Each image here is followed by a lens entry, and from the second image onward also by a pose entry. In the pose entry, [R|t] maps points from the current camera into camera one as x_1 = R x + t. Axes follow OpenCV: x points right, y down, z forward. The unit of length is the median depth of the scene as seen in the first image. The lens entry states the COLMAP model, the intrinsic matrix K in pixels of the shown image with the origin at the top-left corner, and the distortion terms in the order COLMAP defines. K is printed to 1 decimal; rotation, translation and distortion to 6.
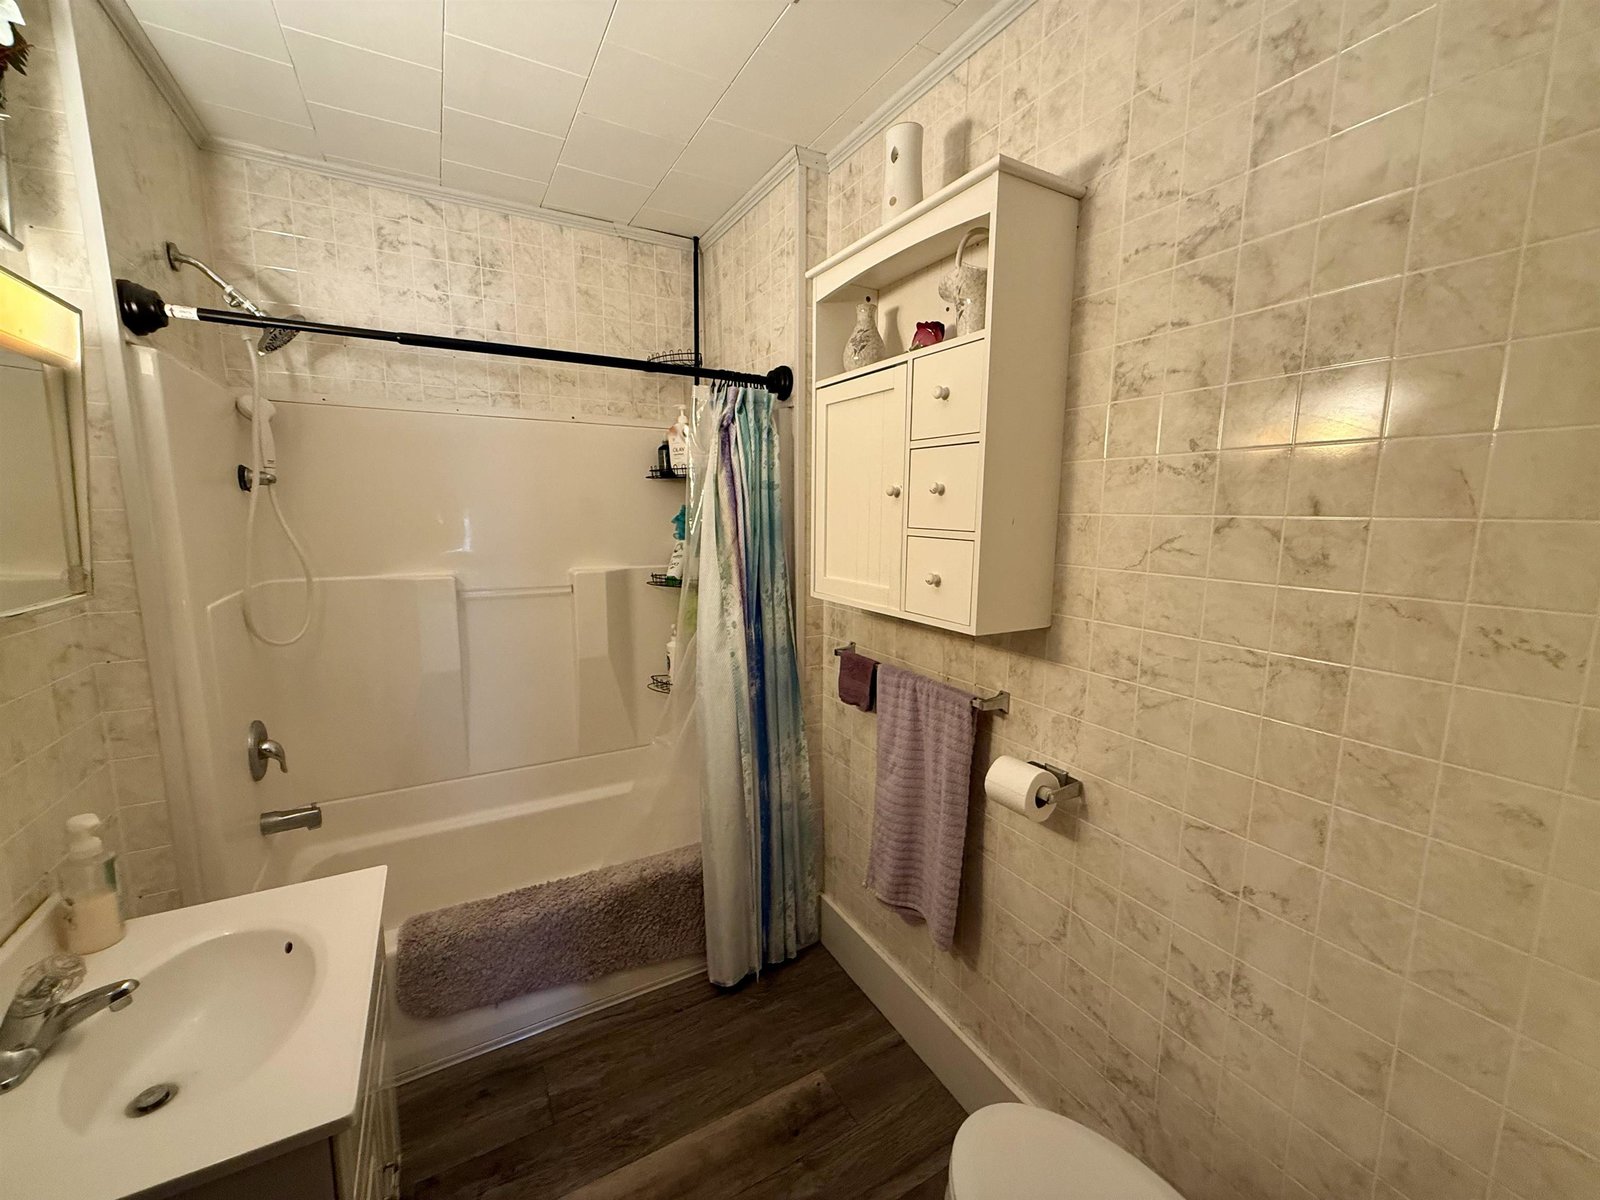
lens RADIAL K [[641.4, 0, 798.7], [0, 641.4, 601.6], [0, 0, 1]] dist [-0.000621, 0.000011]
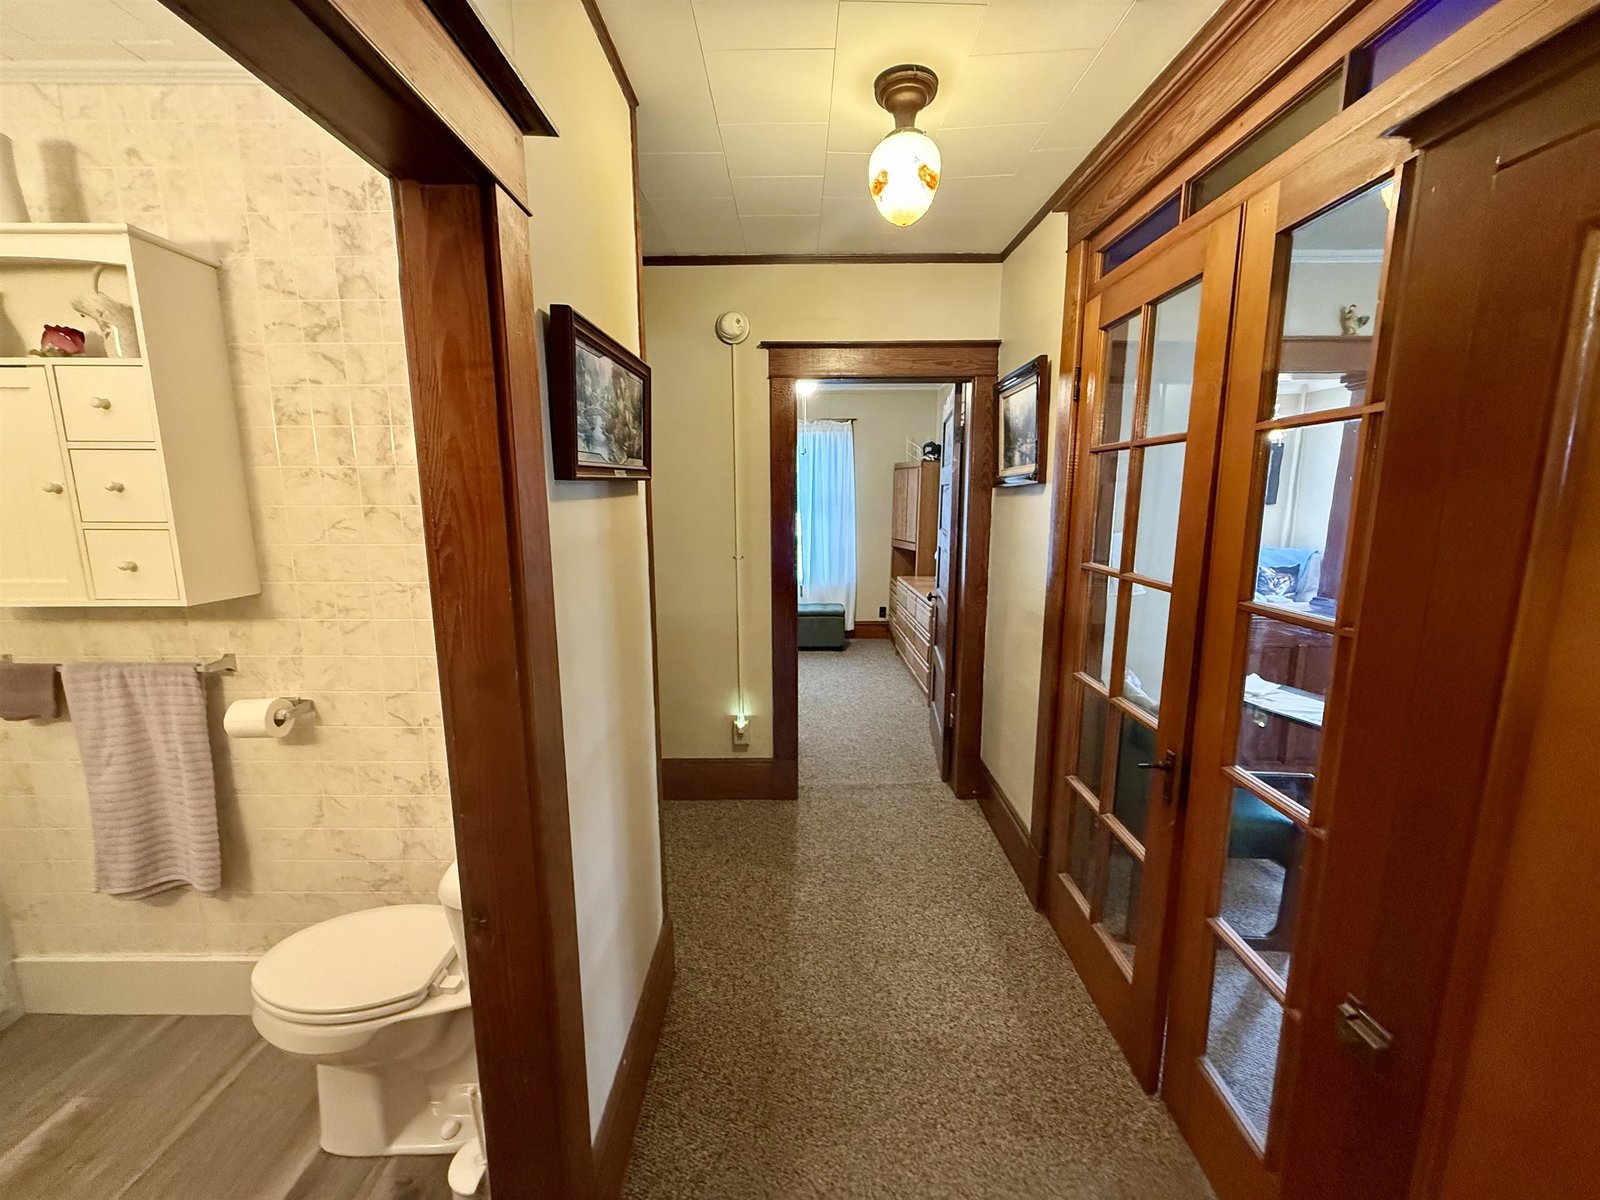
lens RADIAL K [[641.4, 0, 798.7], [0, 641.4, 601.6], [0, 0, 1]] dist [-0.000621, 0.000011]
pose [[0.490644, -0.151770, 0.858041, -0.201911], [0.132680, 0.986245, 0.098578, 0.077154], [-0.861200, 0.065478, 0.504031, -0.628039]]
